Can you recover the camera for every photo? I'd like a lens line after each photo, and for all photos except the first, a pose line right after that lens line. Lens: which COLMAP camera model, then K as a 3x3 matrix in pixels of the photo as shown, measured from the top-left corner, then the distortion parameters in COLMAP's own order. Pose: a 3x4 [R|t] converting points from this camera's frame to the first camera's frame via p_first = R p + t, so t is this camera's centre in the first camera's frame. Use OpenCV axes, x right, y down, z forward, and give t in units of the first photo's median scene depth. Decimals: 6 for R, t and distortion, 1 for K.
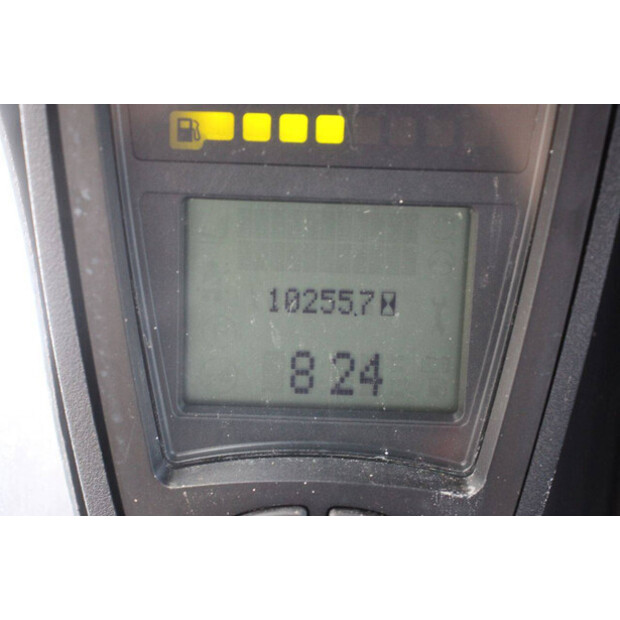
lens RADIAL K [[1464.2, 0, 310.0], [0, 1464.2, 310.0], [0, 0, 1]] dist [0.350935, -0.202074]
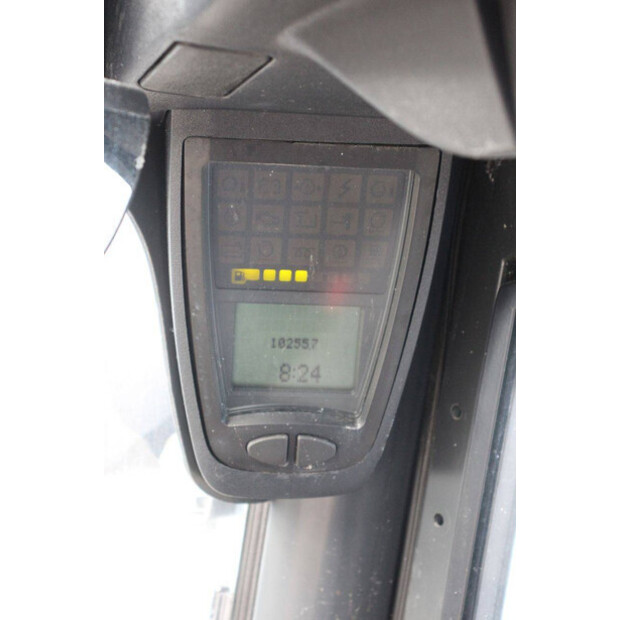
lens RADIAL K [[1464.2, 0, 310.0], [0, 1464.2, 310.0], [0, 0, 1]] dist [0.350935, -0.202074]
pose [[0.997441, 0.005821, 0.071261, -0.130327], [-0.017084, 0.987213, 0.158486, -0.417104], [-0.069428, -0.159298, 0.984786, -1.217883]]
